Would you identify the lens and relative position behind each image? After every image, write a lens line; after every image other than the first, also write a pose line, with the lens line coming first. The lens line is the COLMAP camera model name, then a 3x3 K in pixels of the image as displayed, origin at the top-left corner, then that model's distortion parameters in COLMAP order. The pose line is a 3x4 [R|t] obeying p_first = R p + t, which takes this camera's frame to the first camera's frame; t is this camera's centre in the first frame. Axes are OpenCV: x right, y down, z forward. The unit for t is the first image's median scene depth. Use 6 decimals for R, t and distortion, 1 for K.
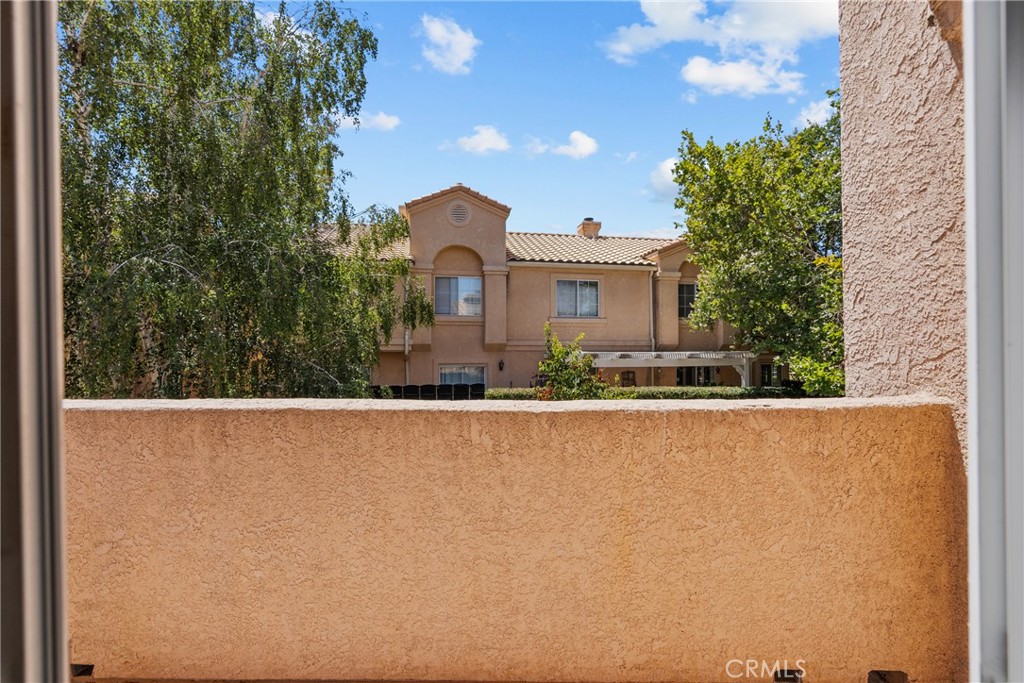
lens RADIAL K [[464.2, 0, 509.5], [0, 464.2, 346.2], [0, 0, 1]] dist [-0.005810, 0.002400]
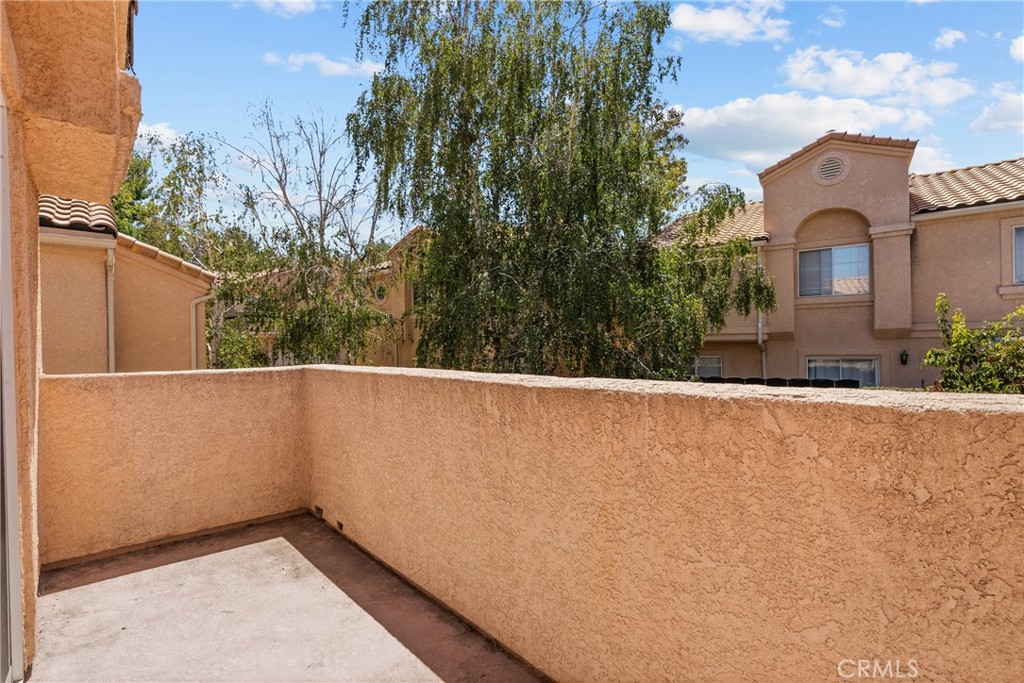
lens RADIAL K [[464.2, 0, 509.5], [0, 464.2, 346.2], [0, 0, 1]] dist [-0.005810, 0.002400]
pose [[0.687915, -0.008368, -0.725743, 0.612137], [0.019142, 0.999795, 0.006616, 0.042758], [0.725538, -0.018443, 0.687935, 0.258189]]
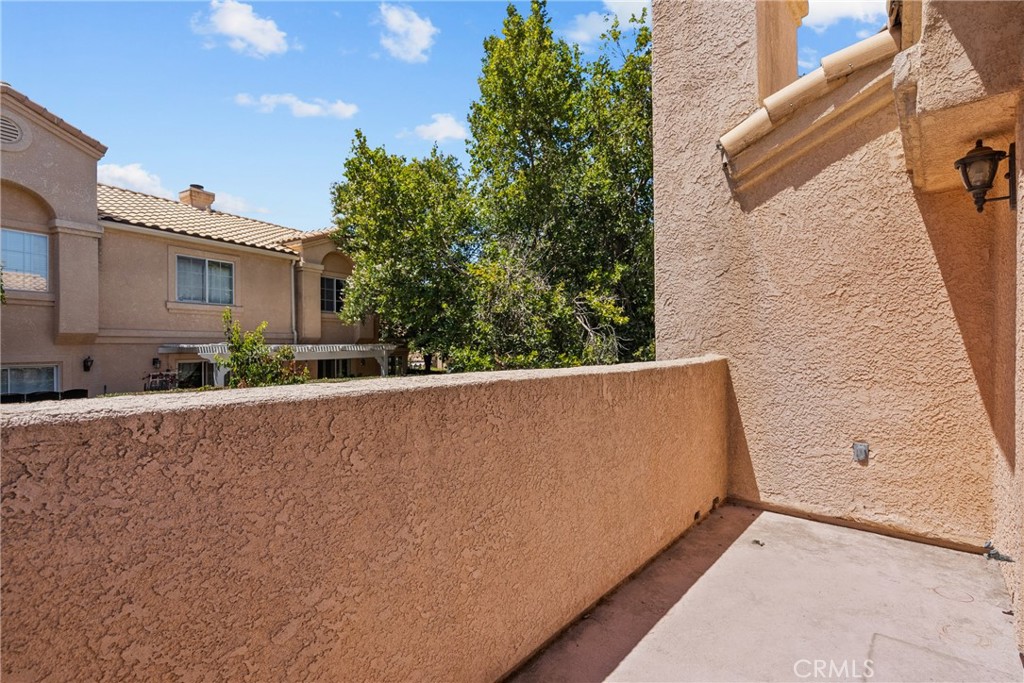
lens RADIAL K [[464.2, 0, 509.5], [0, 464.2, 346.2], [0, 0, 1]] dist [-0.005810, 0.002400]
pose [[0.650052, -0.002517, 0.759886, -0.979620], [-0.003615, 0.999973, 0.006404, 0.051568], [-0.759881, -0.006910, 0.650025, 0.332784]]
